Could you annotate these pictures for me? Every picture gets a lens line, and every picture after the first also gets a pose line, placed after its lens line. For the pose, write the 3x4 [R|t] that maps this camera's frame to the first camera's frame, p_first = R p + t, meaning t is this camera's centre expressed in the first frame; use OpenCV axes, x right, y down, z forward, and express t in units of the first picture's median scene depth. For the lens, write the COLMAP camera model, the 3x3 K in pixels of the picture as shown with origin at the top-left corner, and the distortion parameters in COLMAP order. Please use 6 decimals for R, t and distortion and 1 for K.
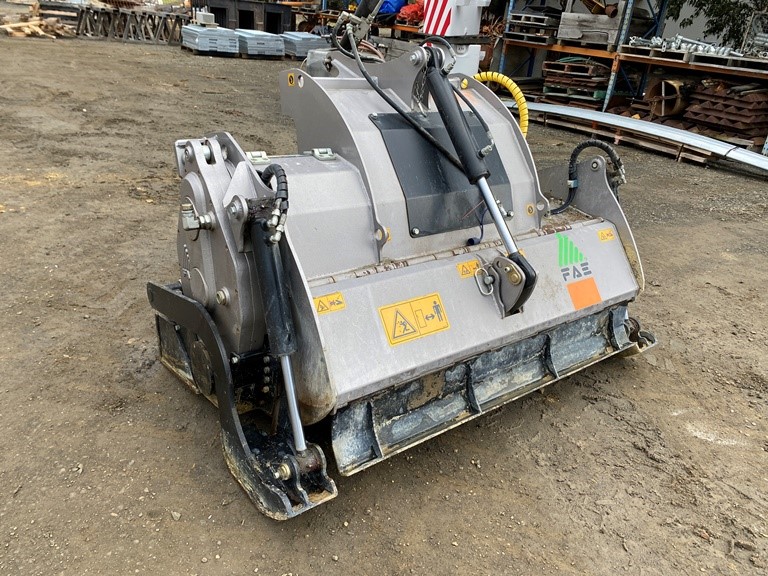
lens RADIAL K [[576.9, 0, 379.1], [0, 576.9, 287.8], [0, 0, 1]] dist [0.013428, -0.004449]
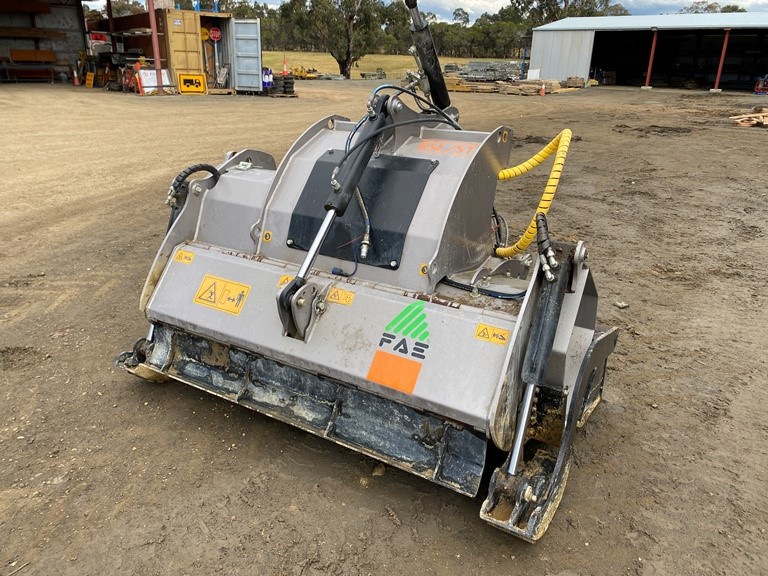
lens RADIAL K [[576.9, 0, 379.1], [0, 576.9, 287.8], [0, 0, 1]] dist [0.013428, -0.004449]
pose [[0.390853, 0.261618, -0.882490, 1.096490], [-0.385748, 0.917057, 0.101019, -0.185002], [0.835723, 0.300935, 0.459354, 0.587731]]
